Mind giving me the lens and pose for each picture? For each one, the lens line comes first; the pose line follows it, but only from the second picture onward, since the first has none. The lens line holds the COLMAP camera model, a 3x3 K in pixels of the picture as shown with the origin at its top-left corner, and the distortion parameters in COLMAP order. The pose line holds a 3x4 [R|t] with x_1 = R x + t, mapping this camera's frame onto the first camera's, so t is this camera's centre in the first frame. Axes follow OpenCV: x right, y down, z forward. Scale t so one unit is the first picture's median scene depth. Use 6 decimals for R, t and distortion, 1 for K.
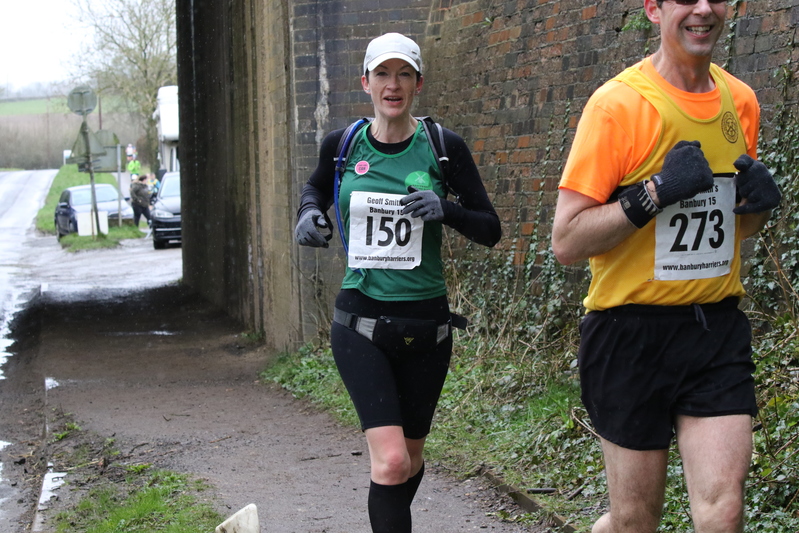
lens RADIAL K [[2656.2, 0, 399.0], [0, 2656.2, 265.4], [0, 0, 1]] dist [-0.158213, 0.000000]
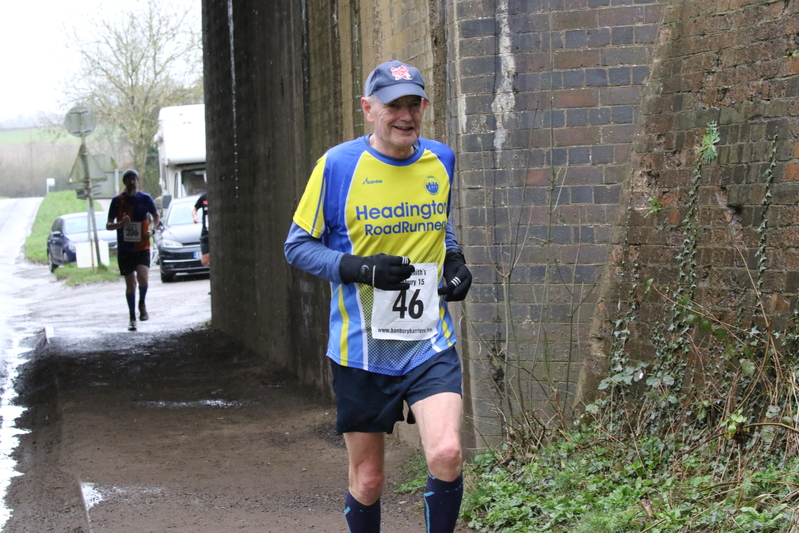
lens RADIAL K [[2587.6, 0, 389.3], [0, 2587.6, 294.7], [0, 0, 1]] dist [-0.234587, 0.000000]
pose [[0.999963, -0.005842, 0.006335, -0.024570], [0.005828, 0.999980, 0.002328, -0.004417], [-0.006349, -0.002291, 0.999977, 0.137654]]
